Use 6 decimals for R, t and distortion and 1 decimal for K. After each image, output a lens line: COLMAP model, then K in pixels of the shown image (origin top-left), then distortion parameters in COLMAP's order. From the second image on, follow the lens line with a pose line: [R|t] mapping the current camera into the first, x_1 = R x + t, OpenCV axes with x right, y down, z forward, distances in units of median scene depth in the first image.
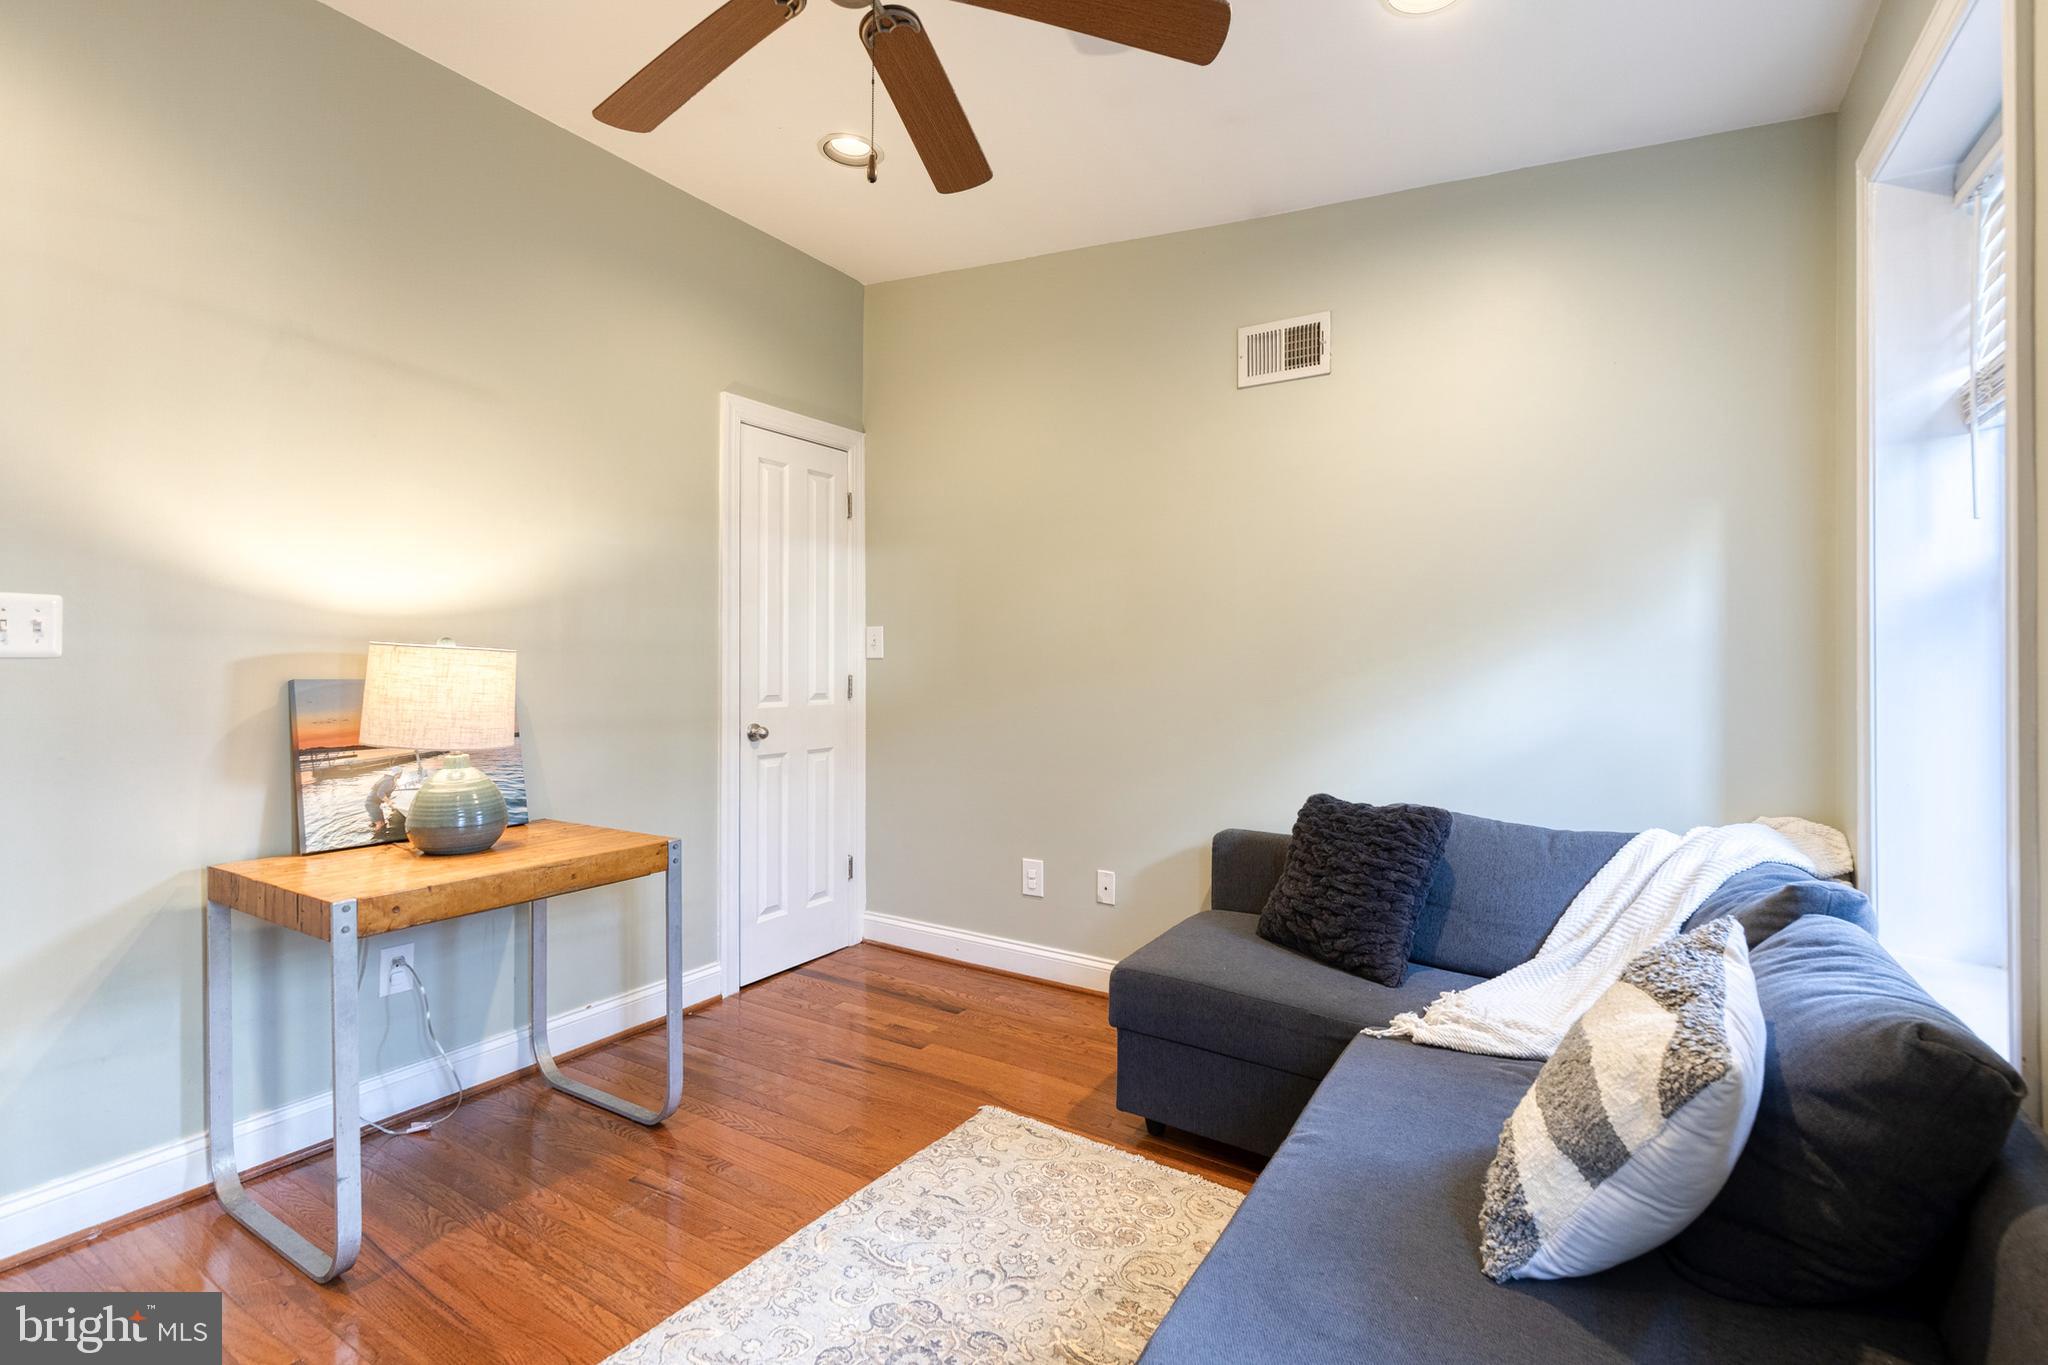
lens RADIAL K [[932.8, 0, 1040.2], [0, 932.8, 653.4], [0, 0, 1]] dist [0.010139, -0.001765]
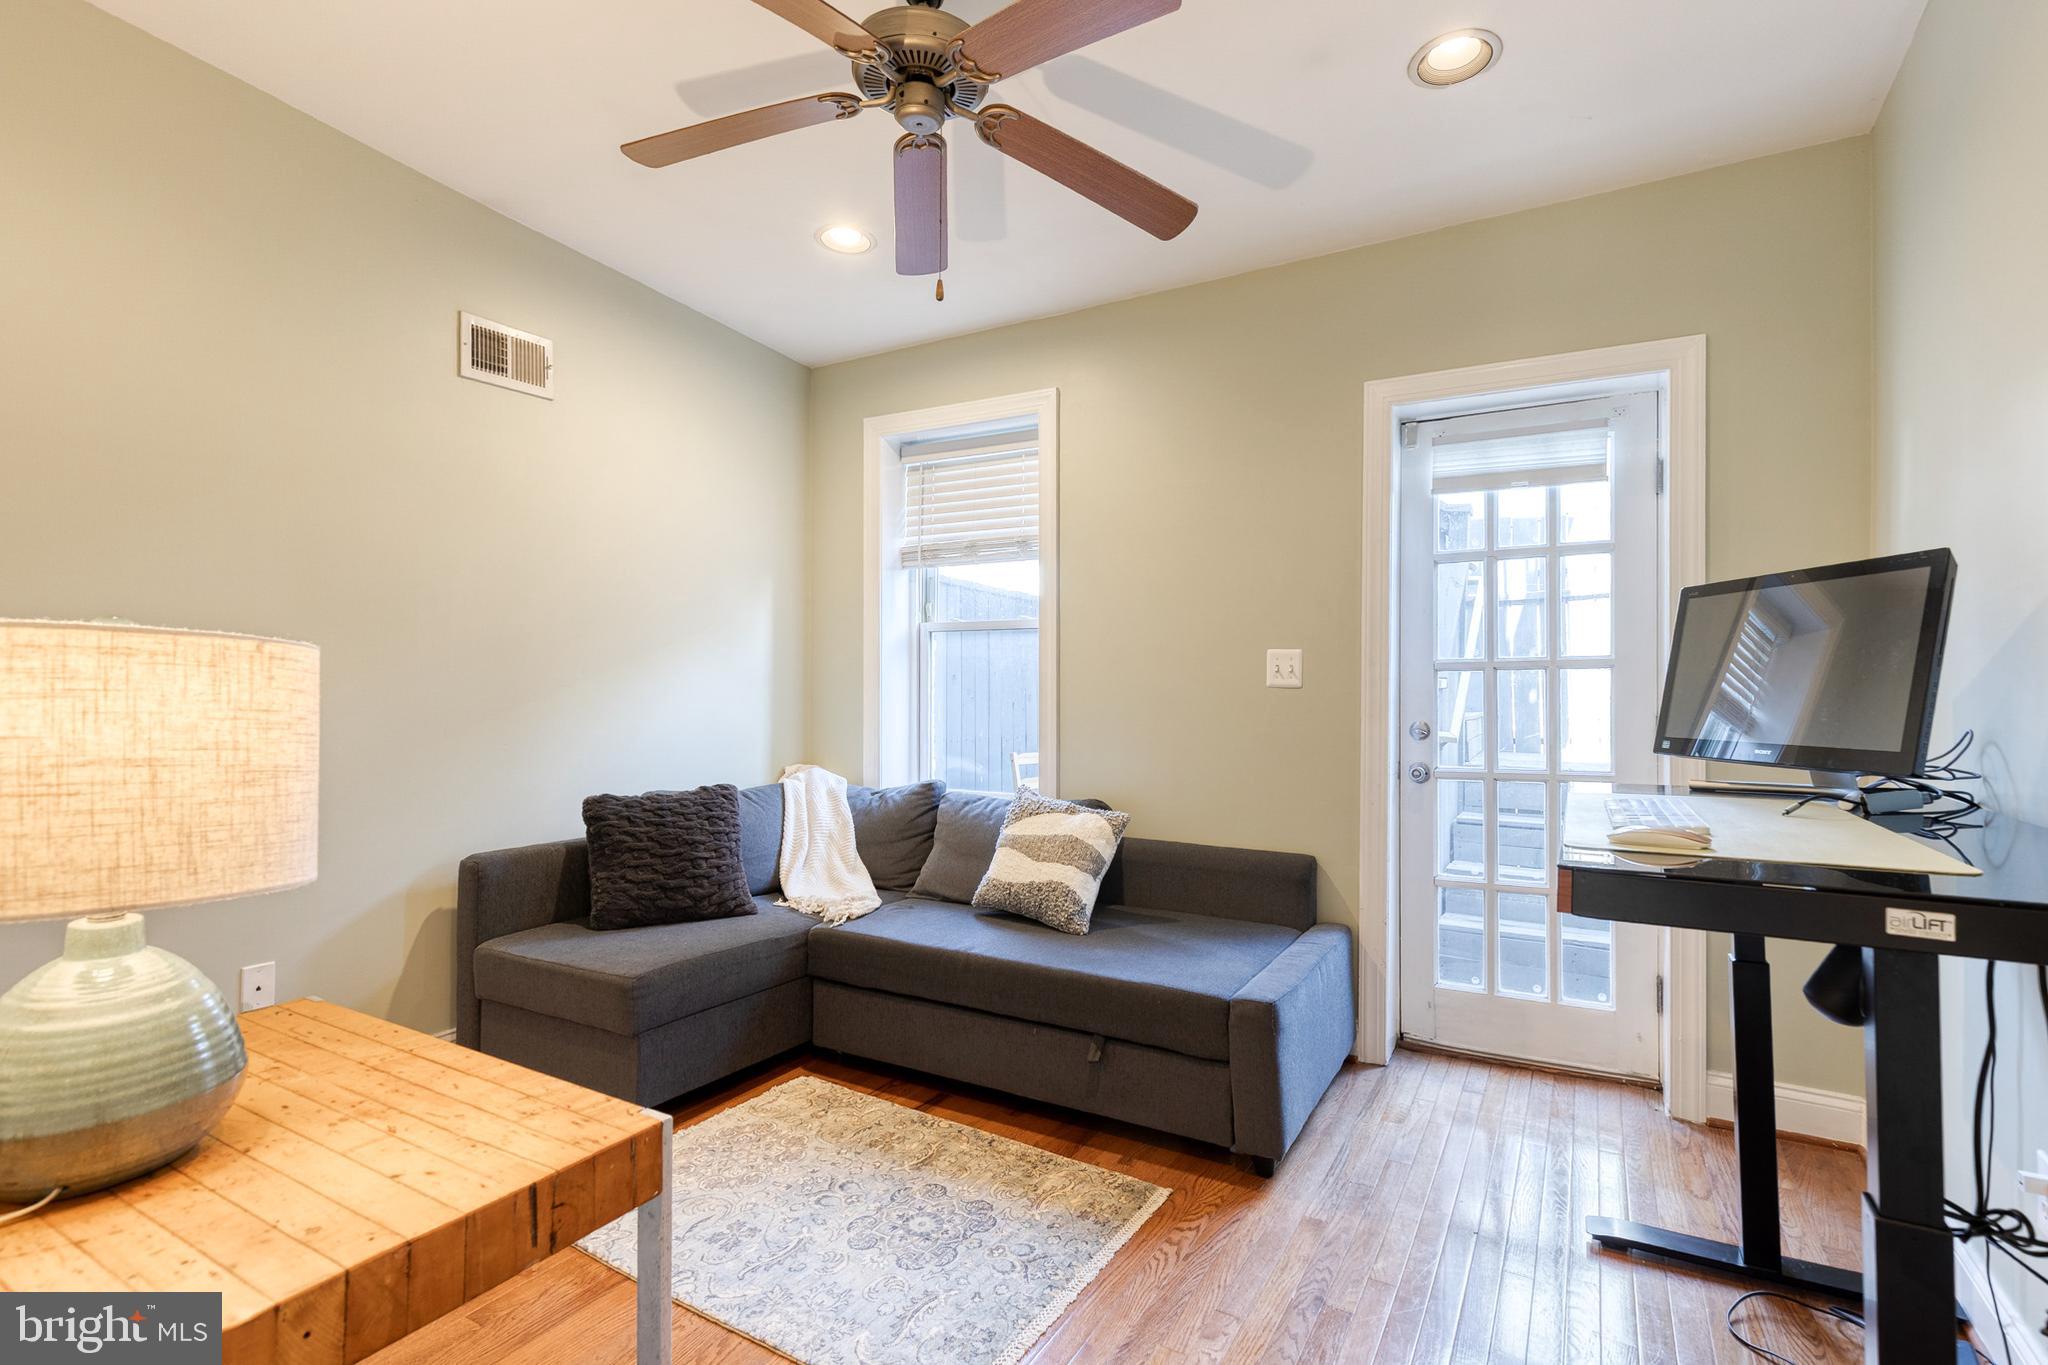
lens RADIAL K [[932.8, 0, 1063.5], [0, 932.8, 676.8], [0, 0, 1]] dist [0.010139, -0.001765]
pose [[-0.024825, -0.003555, 0.999685, -0.921068], [-0.011608, 0.999927, 0.003268, 0.001476], [-0.999624, -0.011523, -0.024865, 0.546344]]
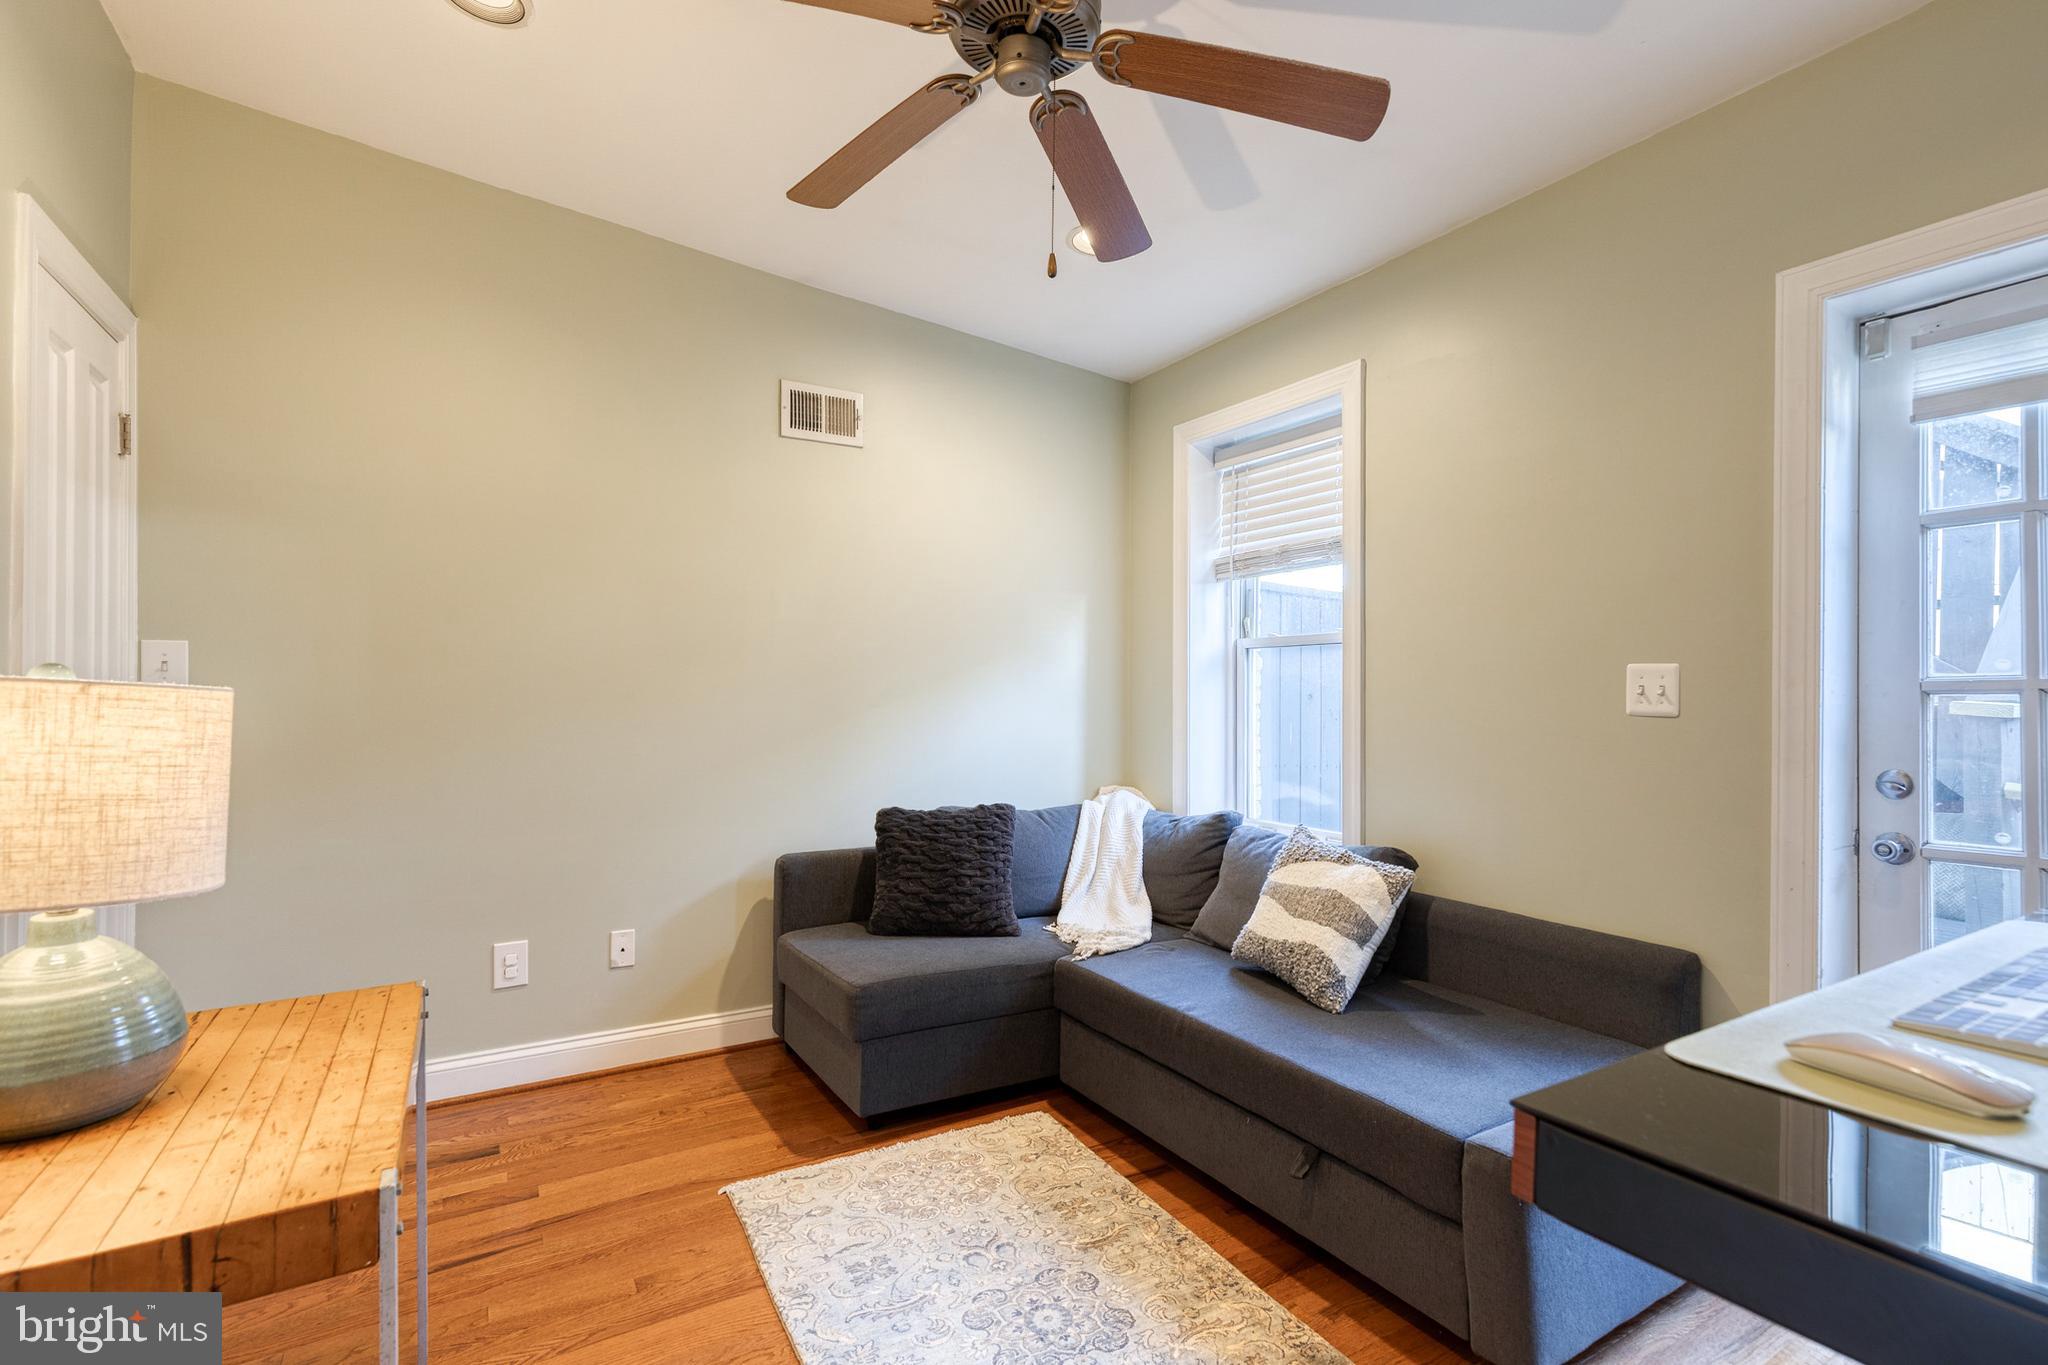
lens RADIAL K [[932.8, 0, 1052.0], [0, 932.8, 690.5], [0, 0, 1]] dist [0.010139, -0.001765]
pose [[0.451350, -0.001883, 0.892345, -0.750787], [-0.009765, 0.999927, 0.007049, -0.010042], [-0.892294, -0.011895, 0.451299, 0.319474]]
